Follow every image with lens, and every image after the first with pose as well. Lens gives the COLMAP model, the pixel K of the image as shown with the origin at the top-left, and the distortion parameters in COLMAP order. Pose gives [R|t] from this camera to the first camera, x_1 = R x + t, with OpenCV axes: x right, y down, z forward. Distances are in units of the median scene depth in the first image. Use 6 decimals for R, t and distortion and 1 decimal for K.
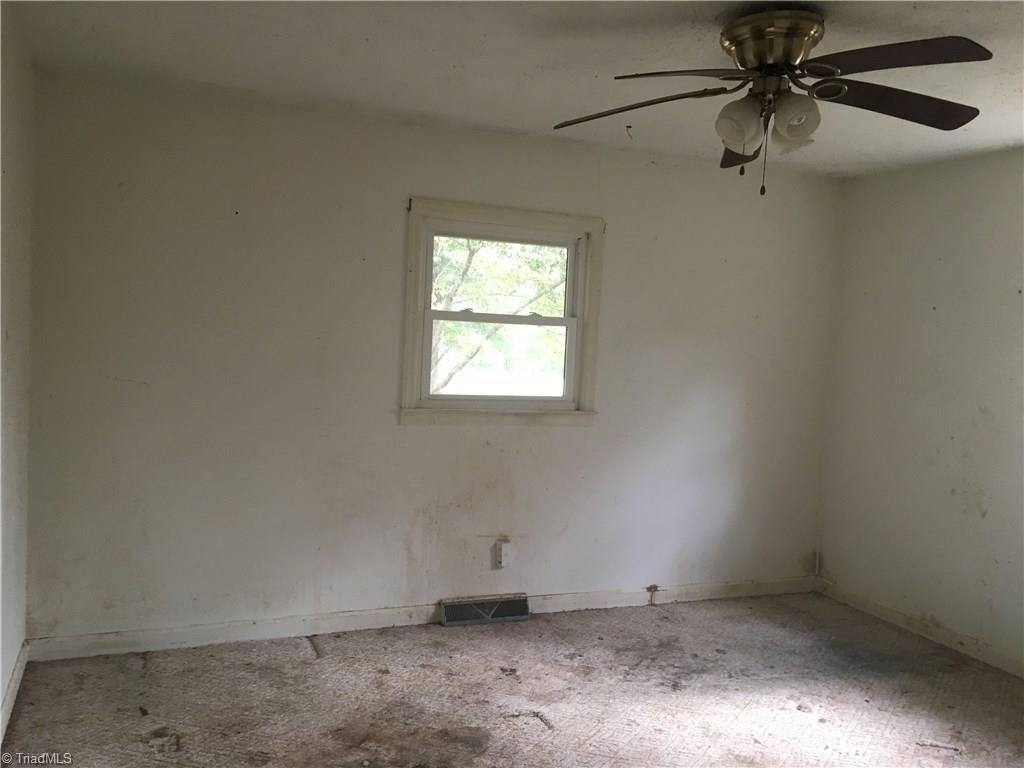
lens RADIAL K [[874.3, 0, 512.0], [0, 874.3, 384.0], [0, 0, 1]] dist [0.102781, -0.145422]
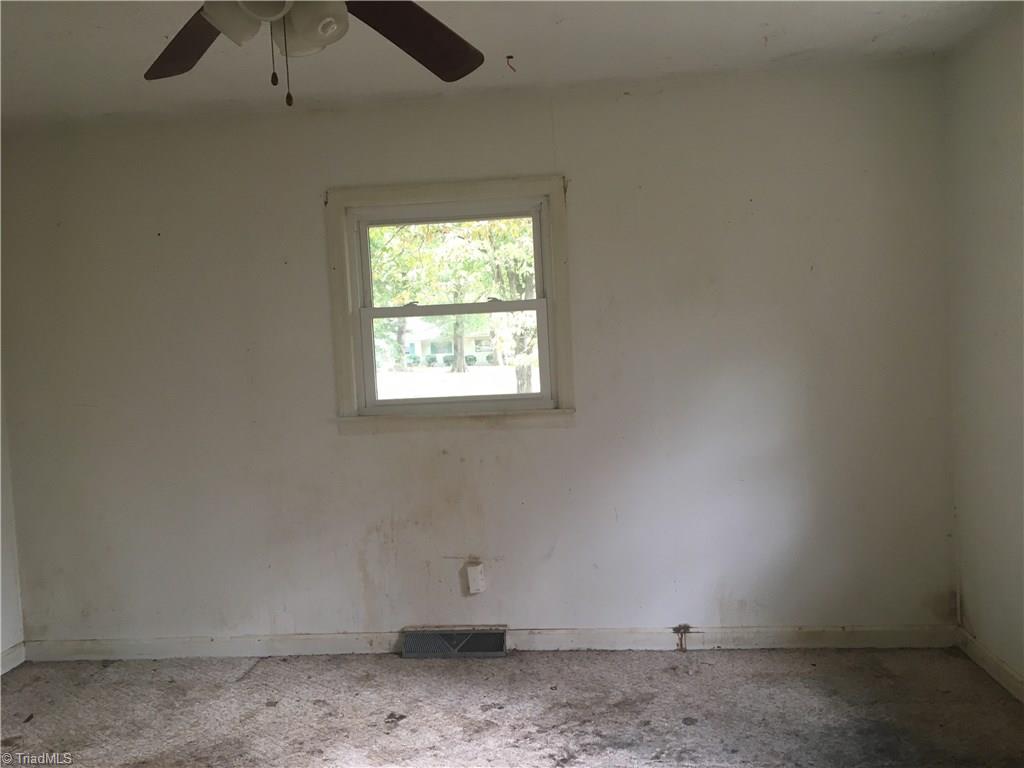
lens RADIAL K [[874.3, 0, 512.0], [0, 874.3, 384.0], [0, 0, 1]] dist [0.102781, -0.145422]
pose [[0.876588, -0.067676, -0.476460, 0.462027], [0.063482, 0.997672, -0.024915, 0.026330], [0.477037, -0.008407, 0.878843, 0.262289]]
